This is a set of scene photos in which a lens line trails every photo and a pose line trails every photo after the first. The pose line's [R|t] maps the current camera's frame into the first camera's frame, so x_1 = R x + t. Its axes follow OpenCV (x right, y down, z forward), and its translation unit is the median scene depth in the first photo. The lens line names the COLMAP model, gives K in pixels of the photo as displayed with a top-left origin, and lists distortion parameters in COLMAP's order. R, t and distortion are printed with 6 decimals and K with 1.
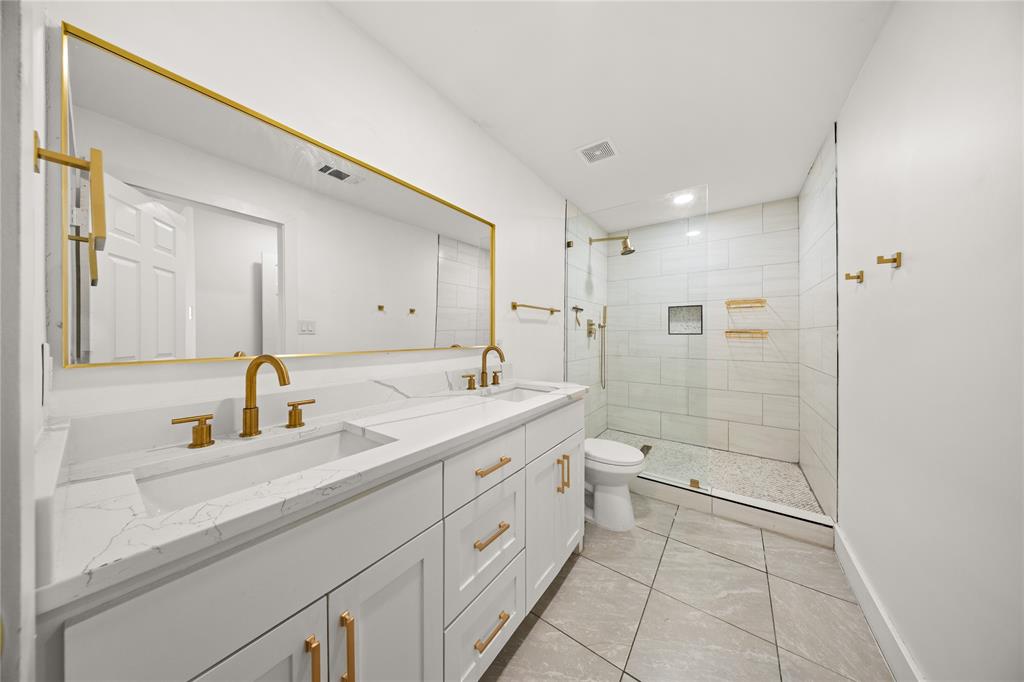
lens RADIAL K [[298.0, 0, 511.9], [0, 298.0, 342.7], [0, 0, 1]] dist [0.007613, -0.003713]
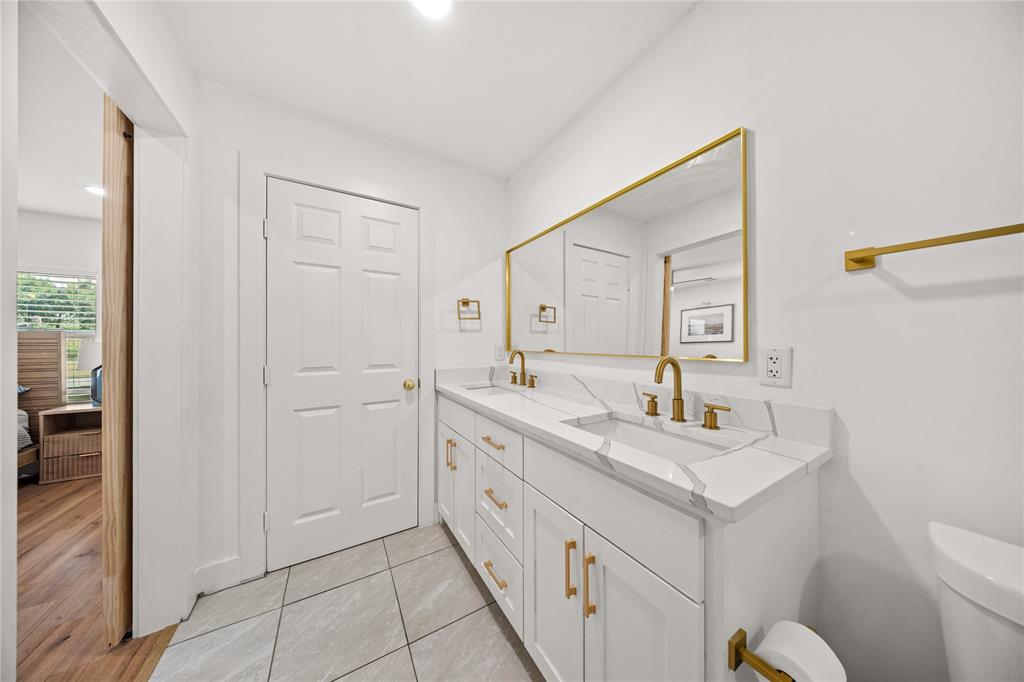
lens RADIAL K [[298.0, 0, 511.9], [0, 298.0, 342.7], [0, 0, 1]] dist [0.007613, -0.003713]
pose [[-0.396677, -0.001290, -0.917957, 0.576775], [-0.020723, 0.999757, 0.007550, -0.015479], [0.917724, 0.022017, -0.396607, 0.831138]]
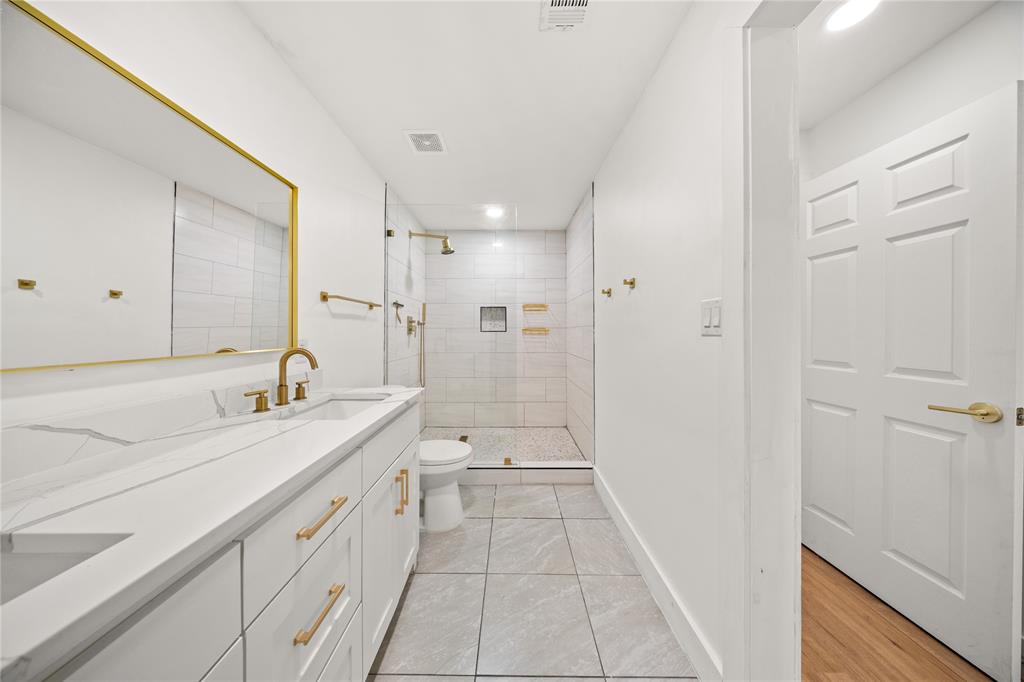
lens RADIAL K [[298.3, 0, 511.5], [0, 298.3, 336.1], [0, 0, 1]] dist [0.007655, -0.003832]
pose [[0.815037, -0.010942, 0.579305, -0.053831], [0.018020, 0.999817, -0.006469, -0.004756], [-0.579128, 0.015712, 0.815085, 0.069048]]
